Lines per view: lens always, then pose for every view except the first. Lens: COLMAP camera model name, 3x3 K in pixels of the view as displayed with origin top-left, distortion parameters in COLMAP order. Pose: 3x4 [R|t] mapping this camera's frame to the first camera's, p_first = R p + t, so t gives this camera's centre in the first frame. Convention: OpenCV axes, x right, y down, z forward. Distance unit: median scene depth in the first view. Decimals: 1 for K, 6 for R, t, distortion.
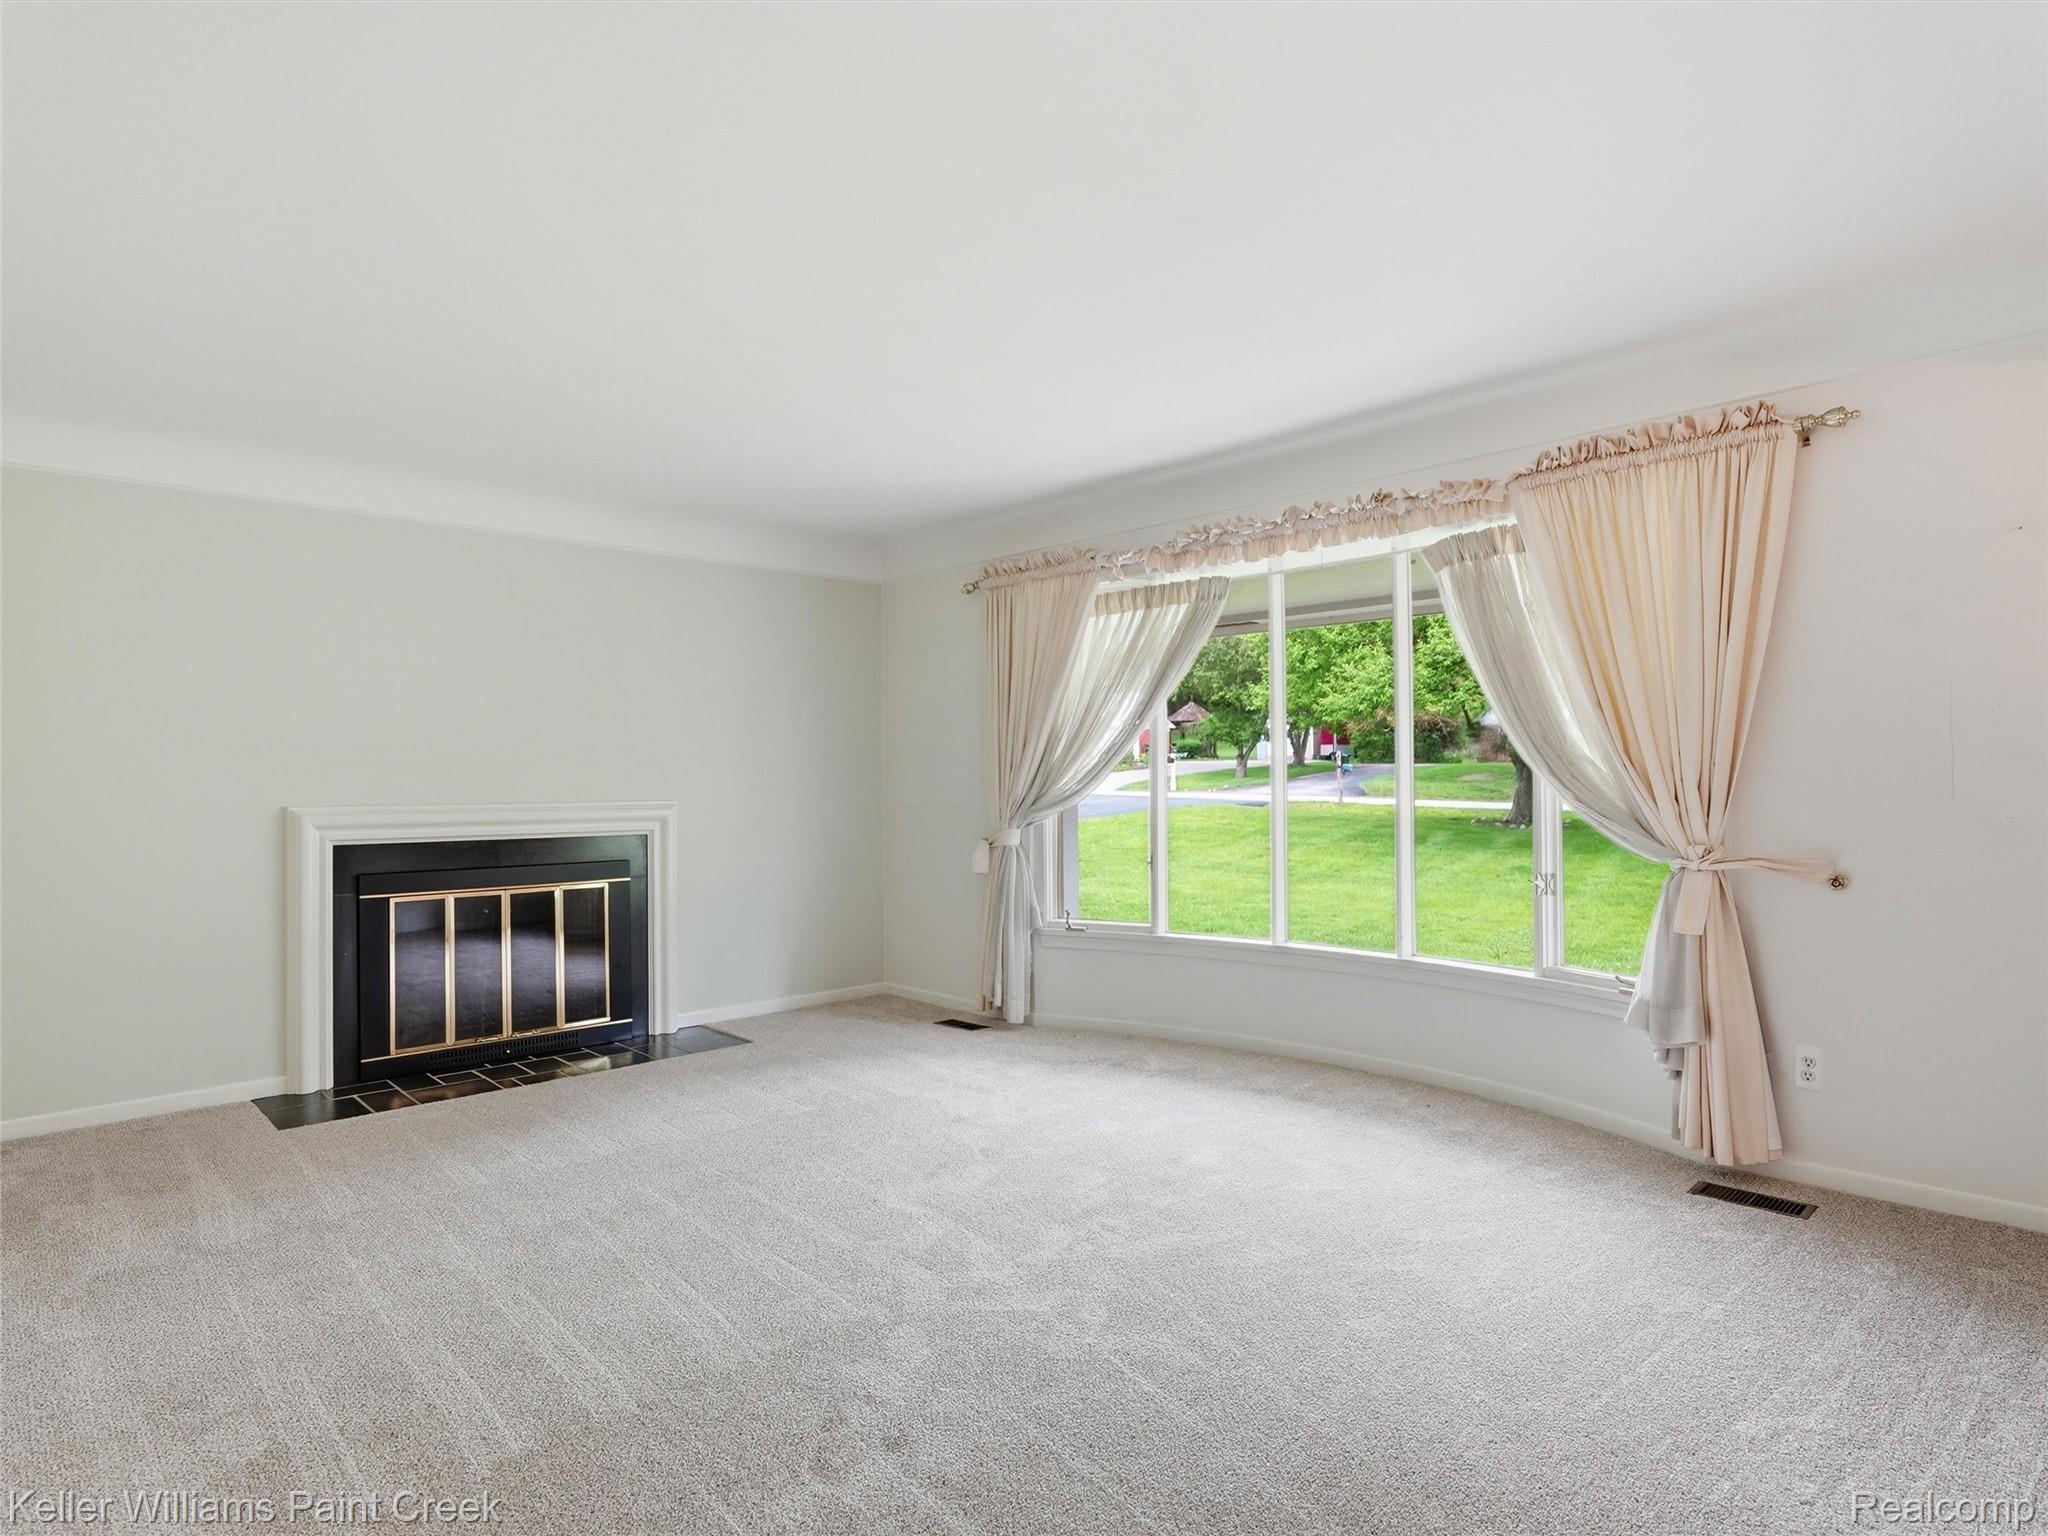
lens RADIAL K [[1099.6, 0, 1024.0], [0, 1099.6, 768.0], [0, 0, 1]] dist [-0.000124, 0.000542]
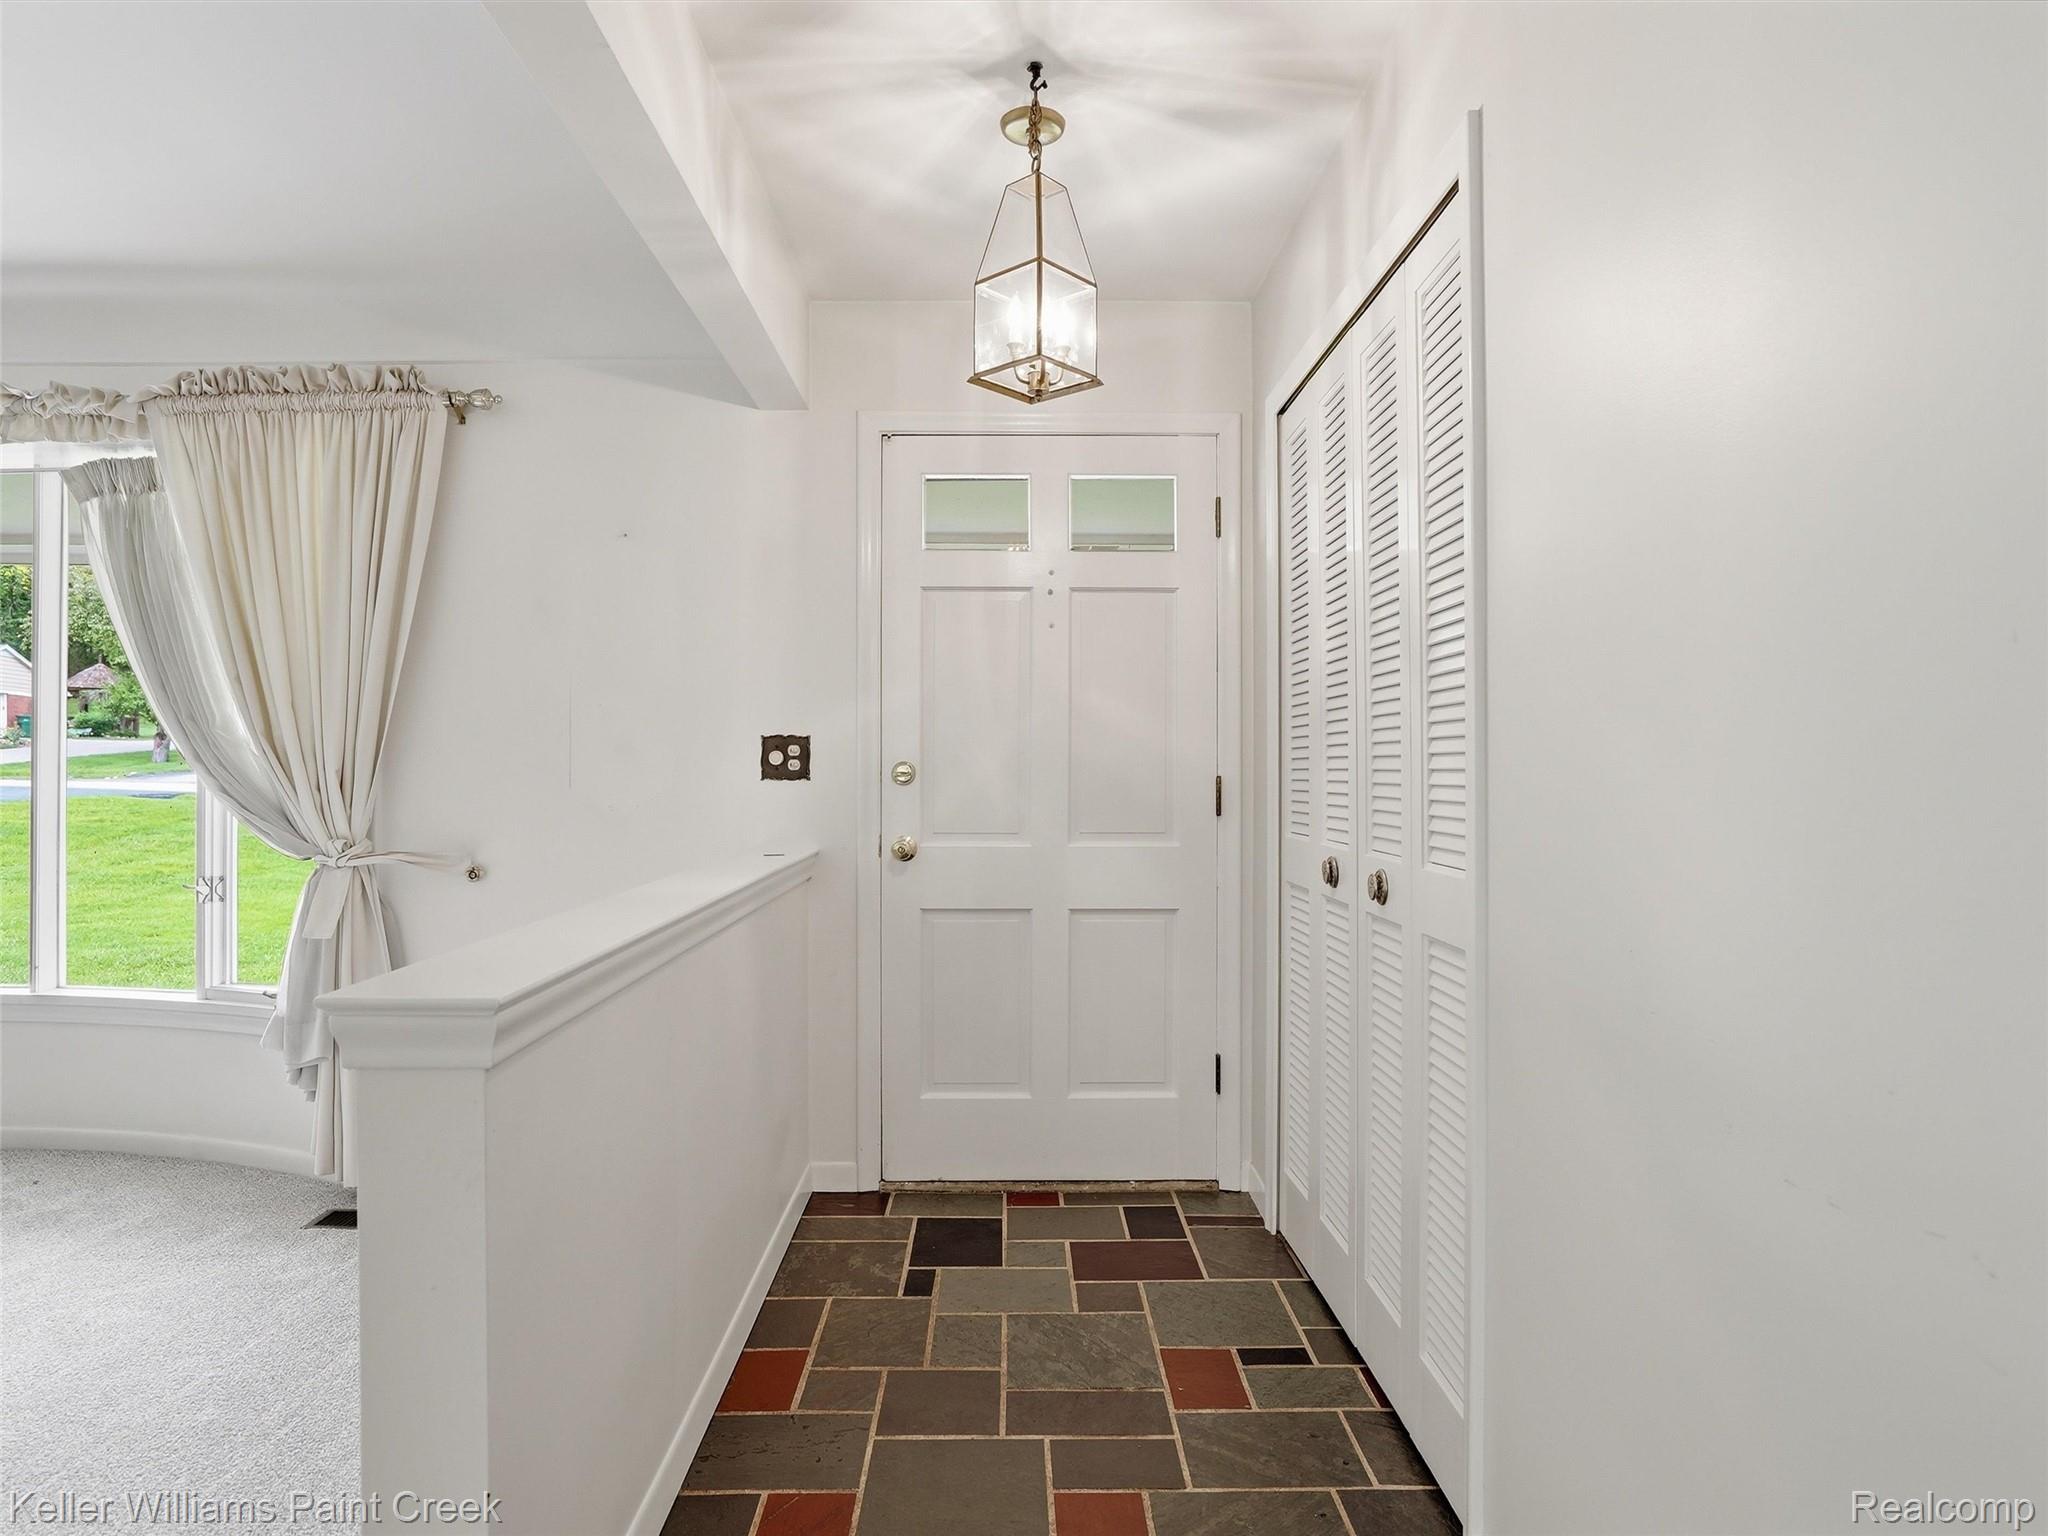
lens RADIAL K [[1099.6, 0, 1024.0], [0, 1099.6, 768.0], [0, 0, 1]] dist [-0.000124, 0.000542]
pose [[0.745907, 0.012529, 0.665932, 0.403175], [-0.018615, 0.999825, 0.002039, -0.001145], [-0.665790, -0.013917, 0.746009, -0.050684]]
